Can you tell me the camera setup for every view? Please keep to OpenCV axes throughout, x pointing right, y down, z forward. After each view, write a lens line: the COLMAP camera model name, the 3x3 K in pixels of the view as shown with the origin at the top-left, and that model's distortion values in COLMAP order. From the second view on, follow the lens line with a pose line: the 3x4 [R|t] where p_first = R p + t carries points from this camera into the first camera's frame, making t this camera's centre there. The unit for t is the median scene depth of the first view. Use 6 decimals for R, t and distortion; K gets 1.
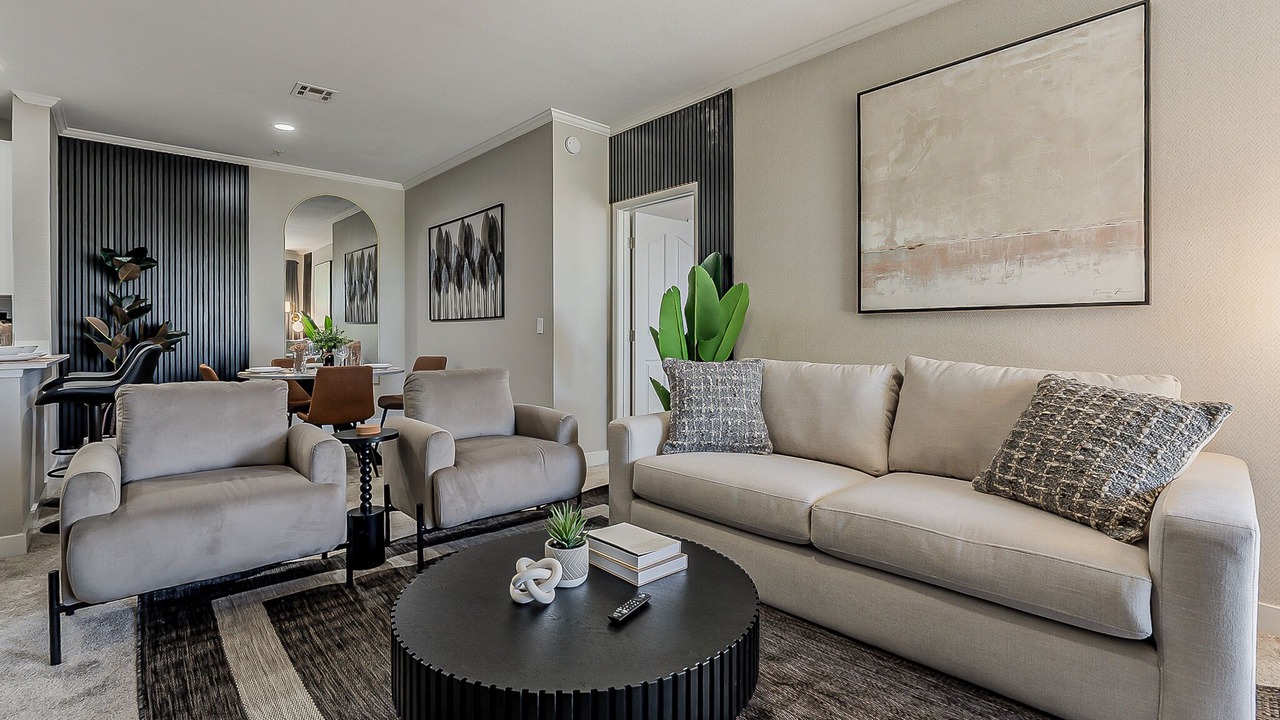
lens RADIAL K [[577.0, 0, 644.2], [0, 577.0, 333.0], [0, 0, 1]] dist [-0.000248, -0.000048]
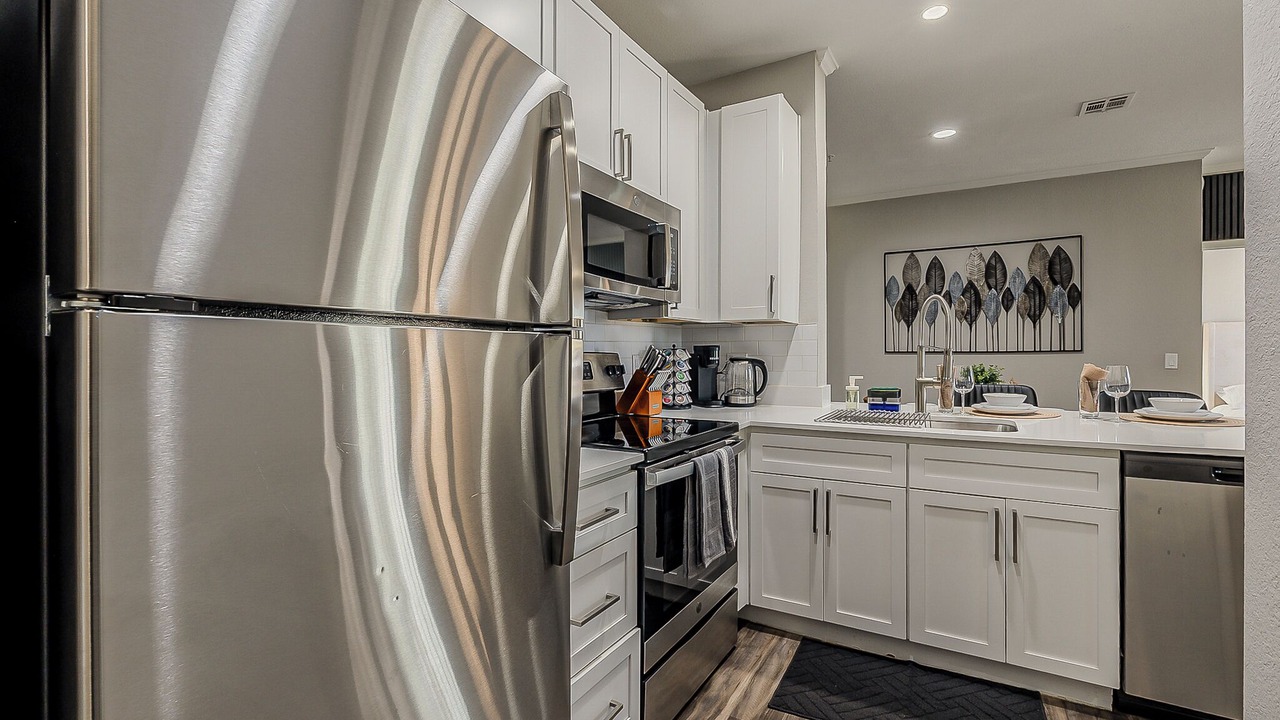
lens RADIAL K [[563.2, 0, 640.0], [0, 563.2, 360.0], [0, 0, 1]] dist [-0.001670, -0.000544]
pose [[0.959133, -0.002781, 0.282940, -1.910982], [0.000627, 0.999970, 0.007703, -0.031990], [-0.282953, -0.007211, 0.959107, 0.456331]]
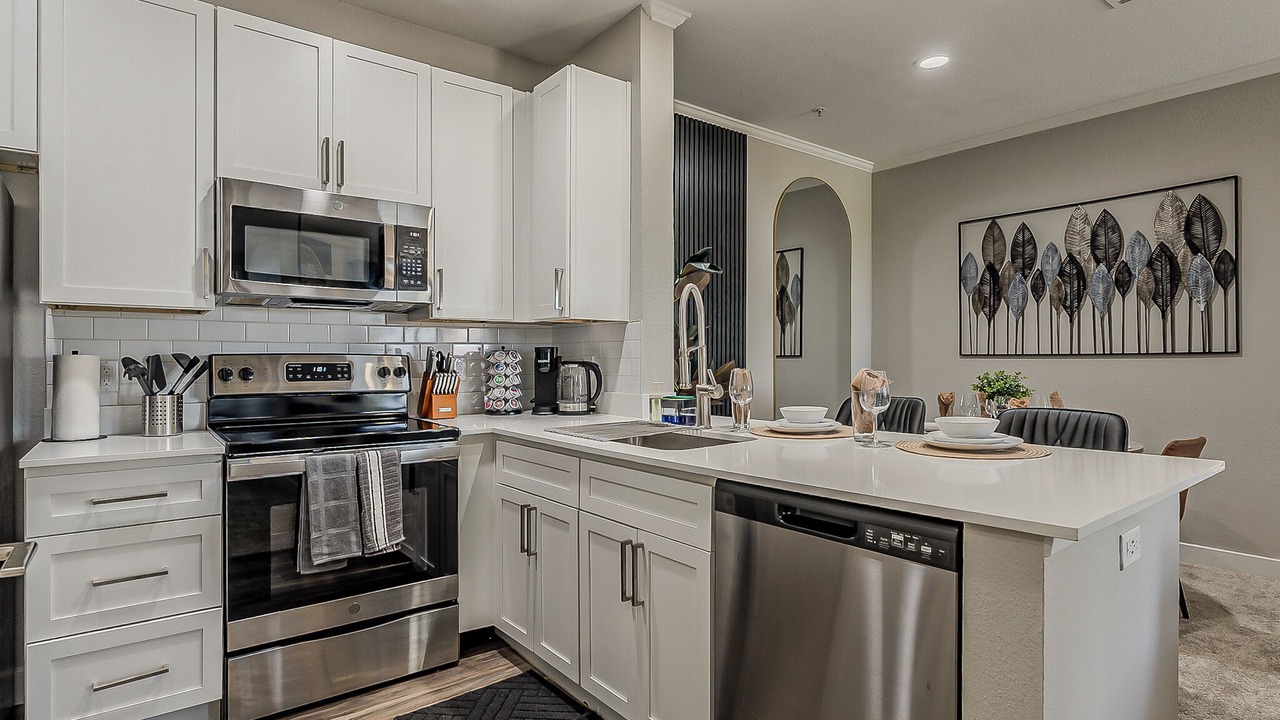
lens RADIAL K [[653.1, 0, 642.8], [0, 653.1, 362.6], [0, 0, 1]] dist [-0.003775, -0.000706]
pose [[0.996144, 0.001921, -0.087711, -1.298484], [-0.001694, 0.999995, 0.002663, -0.027918], [0.087715, -0.002504, 0.996142, 0.344298]]
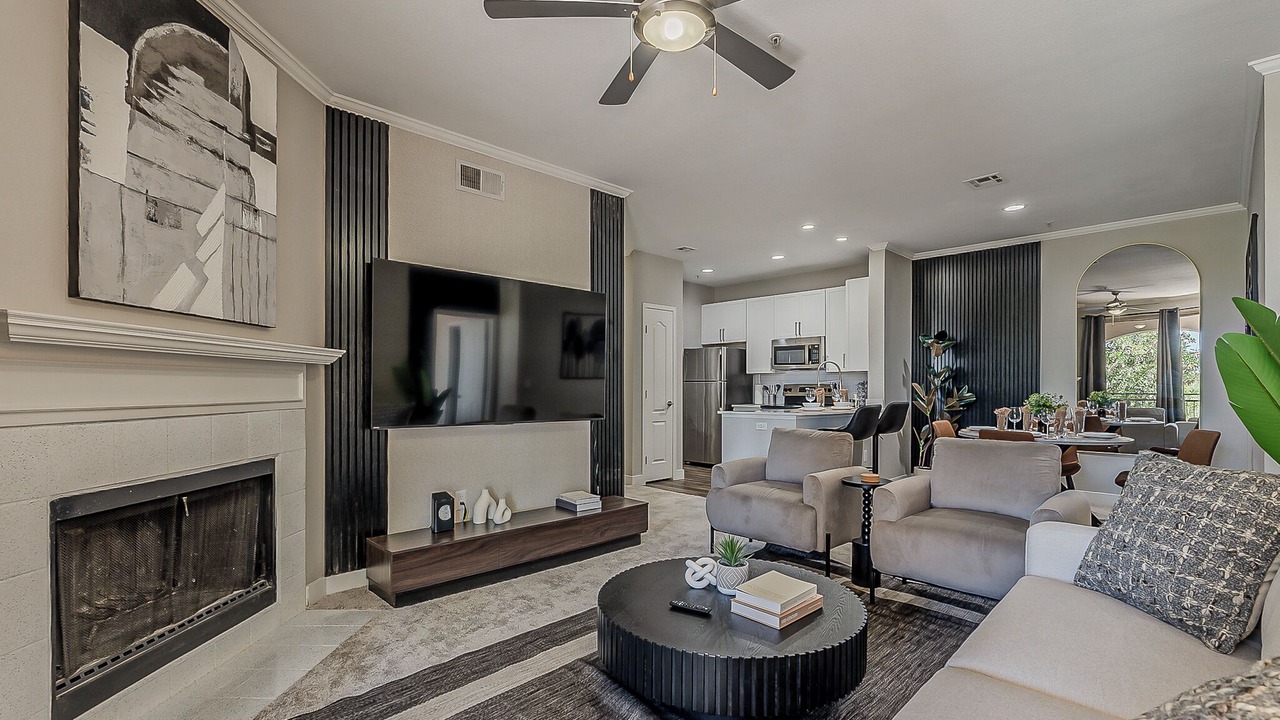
lens RADIAL K [[579.2, 0, 645.4], [0, 579.2, 384.4], [0, 0, 1]] dist [-0.002060, -0.000372]
pose [[0.020111, -0.002260, -0.999795, 0.653340], [-0.004601, 0.999987, -0.002353, -0.025750], [0.999787, 0.004648, 0.020101, 0.416232]]
